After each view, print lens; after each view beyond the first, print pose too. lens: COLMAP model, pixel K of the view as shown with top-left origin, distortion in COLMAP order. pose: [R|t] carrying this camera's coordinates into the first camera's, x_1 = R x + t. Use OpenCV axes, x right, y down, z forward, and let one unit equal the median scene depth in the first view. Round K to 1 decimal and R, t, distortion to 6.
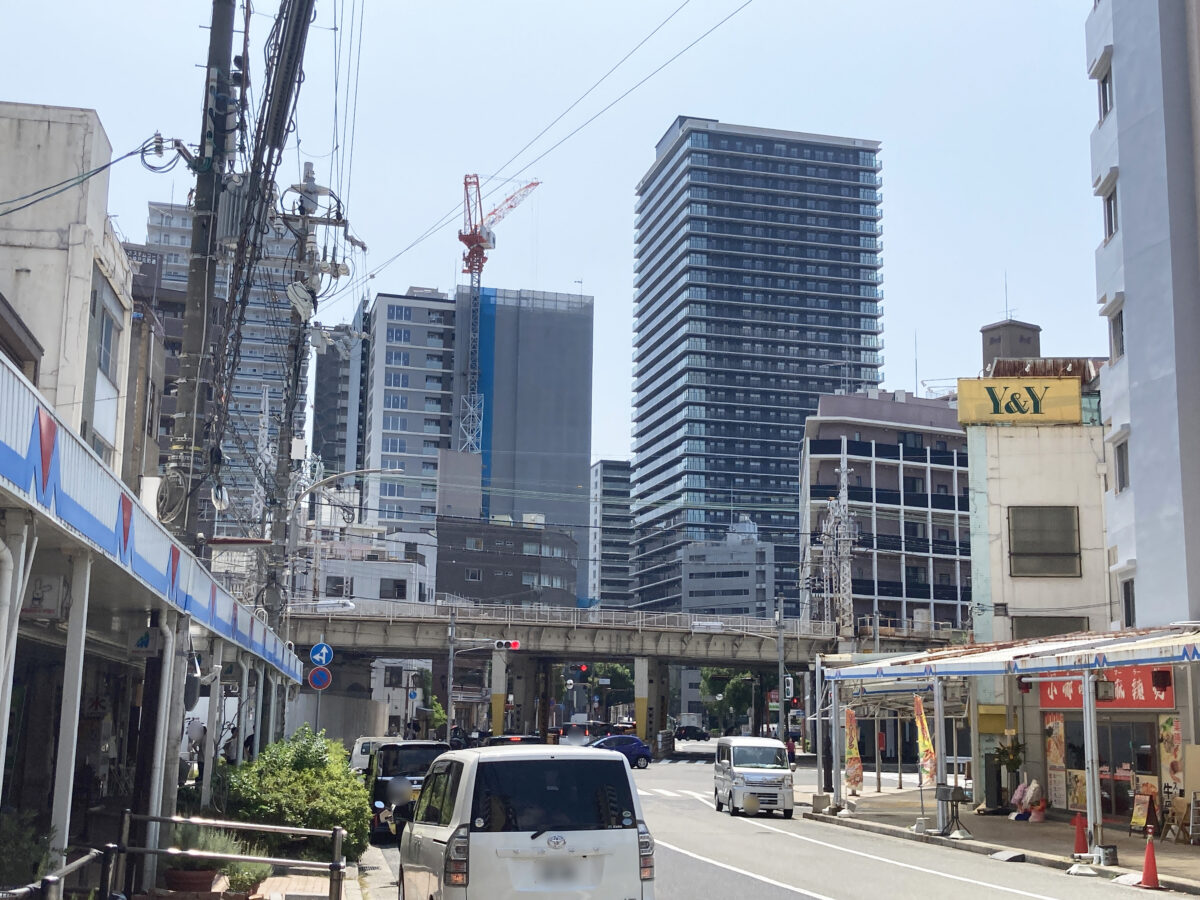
lens RADIAL K [[1442.6, 0, 599.9], [0, 1442.6, 449.6], [0, 0, 1]] dist [0.019992, 0.000000]
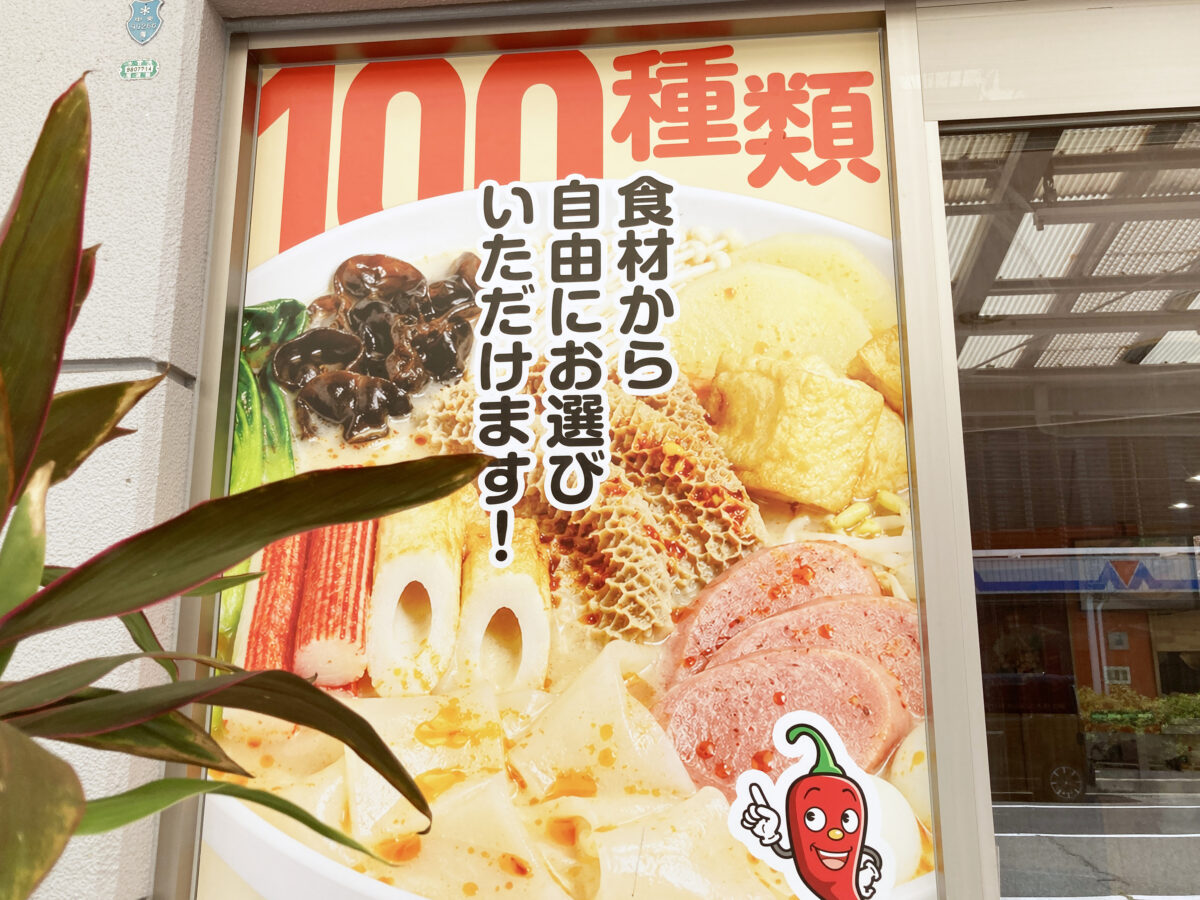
lens RADIAL K [[989.3, 0, 597.2], [0, 989.3, 450.7], [0, 0, 1]] dist [0.058706, -0.075449]
pose [[0.291102, 0.176529, 0.940264, 0.312983], [-0.166874, 0.977131, -0.131787, 0.230164], [-0.942026, -0.118542, 0.313903, 1.107729]]
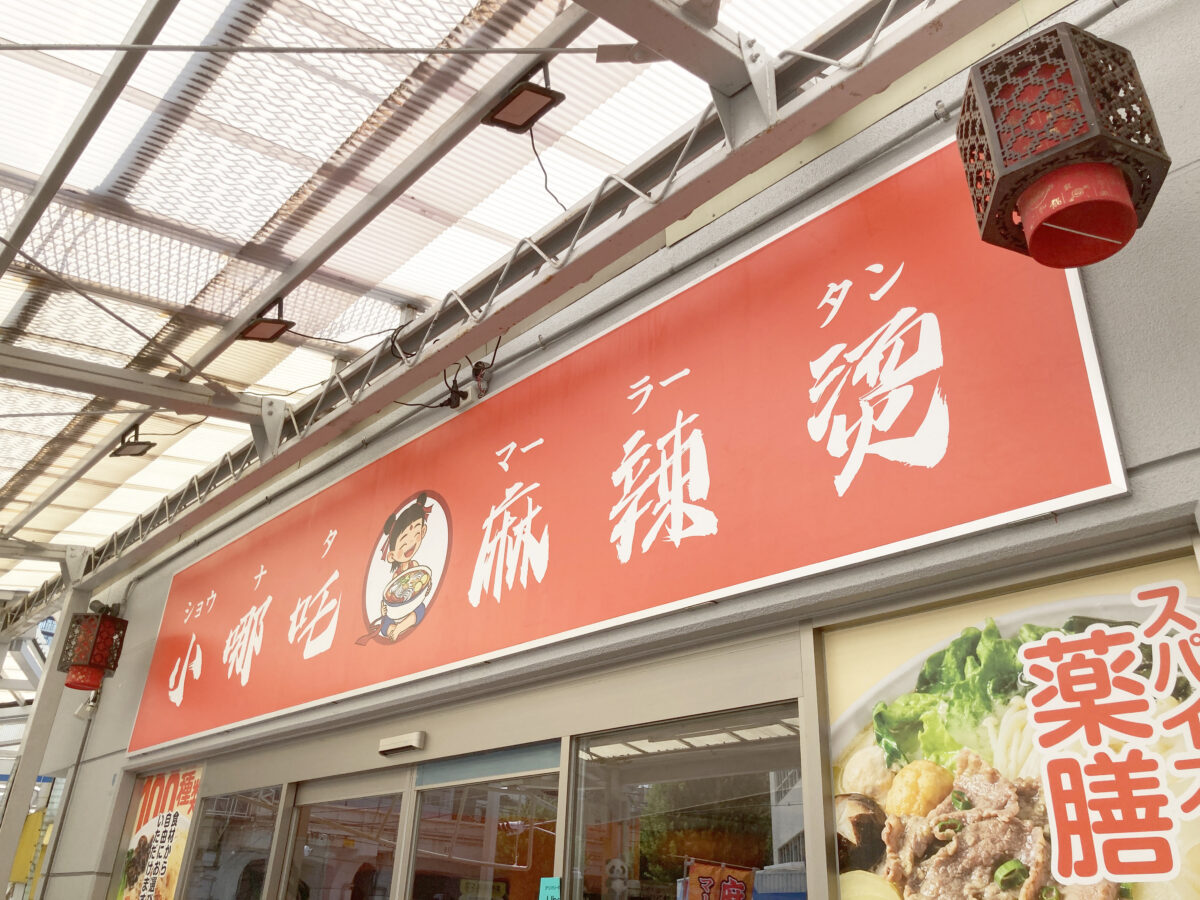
lens RADIAL K [[989.3, 0, 592.0], [0, 989.3, 451.7], [0, 0, 1]] dist [0.058706, -0.075449]
pose [[0.854659, 0.249392, 0.455369, 0.321789], [-0.121263, 0.948704, -0.291985, 0.193632], [-0.504830, 0.194329, 0.841061, 0.925249]]
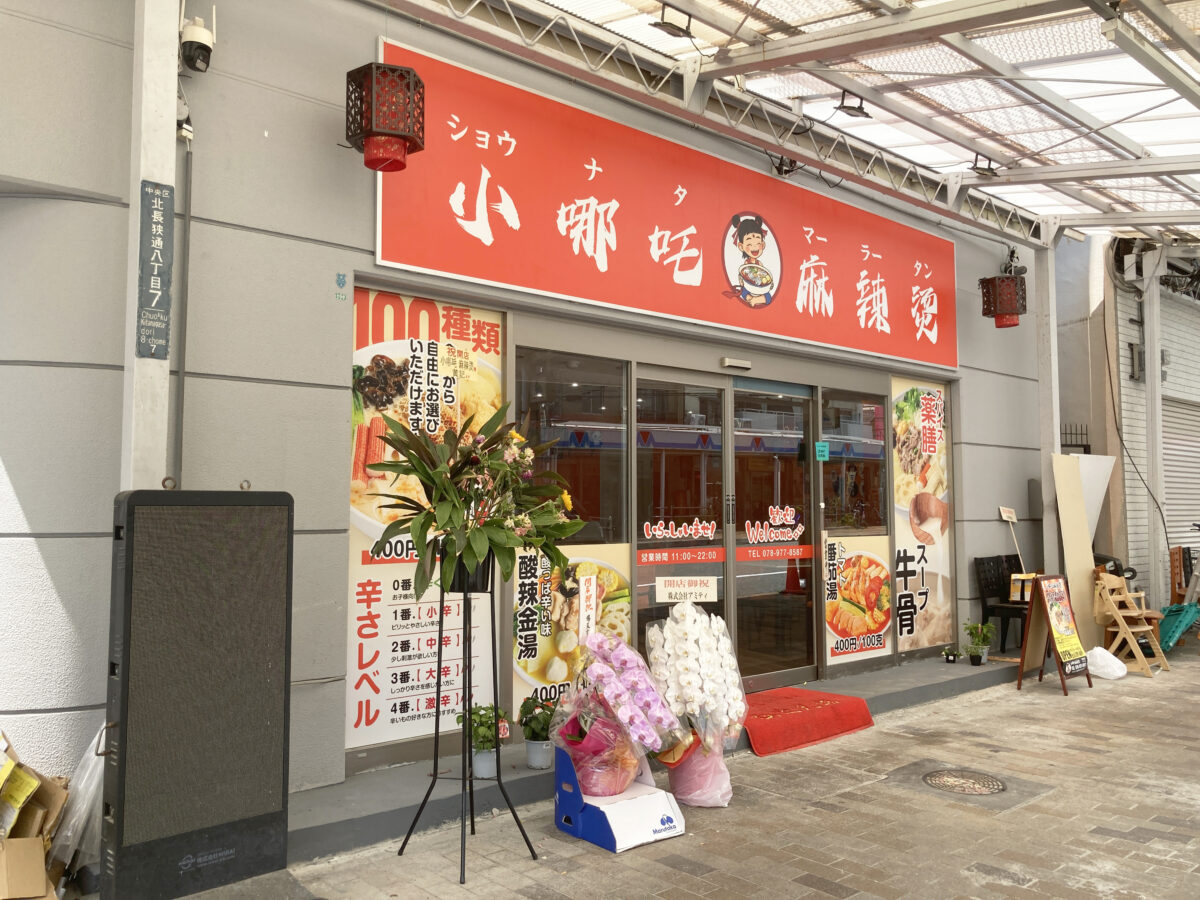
lens RADIAL K [[989.3, 0, 588.5], [0, 989.3, 451.8], [0, 0, 1]] dist [0.058706, -0.075449]
pose [[-0.506032, 0.030317, 0.861982, 0.197201], [-0.164600, 0.977621, -0.131014, 0.247607], [-0.846663, -0.208179, -0.489717, 1.180667]]
